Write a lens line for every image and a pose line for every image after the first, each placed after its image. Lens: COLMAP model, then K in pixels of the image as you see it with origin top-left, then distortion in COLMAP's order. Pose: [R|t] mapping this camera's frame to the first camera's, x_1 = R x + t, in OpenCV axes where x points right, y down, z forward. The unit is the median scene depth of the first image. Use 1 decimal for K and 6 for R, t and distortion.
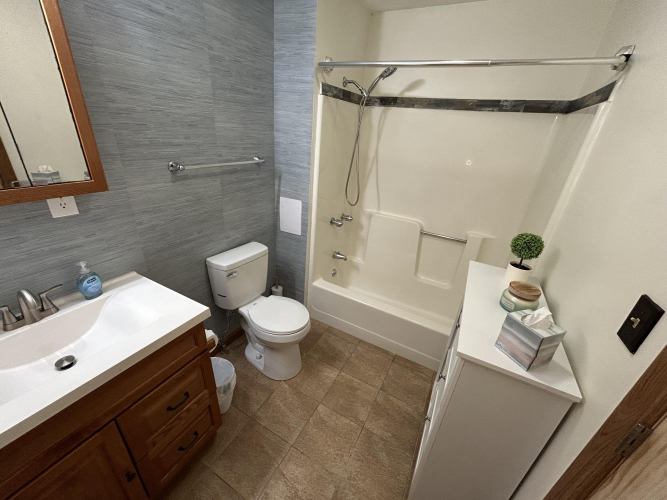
lens RADIAL K [[274.1, 0, 330.8], [0, 274.1, 251.7], [0, 0, 1]] dist [-0.000222, 0.000778]
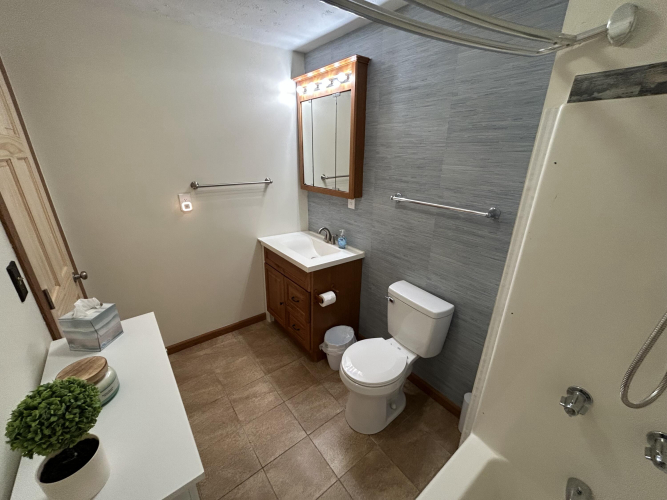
lens RADIAL K [[274.1, 0, 330.3], [0, 274.1, 252.3], [0, 0, 1]] dist [-0.000222, 0.000778]
pose [[-0.405966, 0.243215, -0.880930, 0.735505], [-0.415871, 0.809185, 0.415056, -0.477604], [0.813783, 0.534852, -0.227356, 1.110841]]
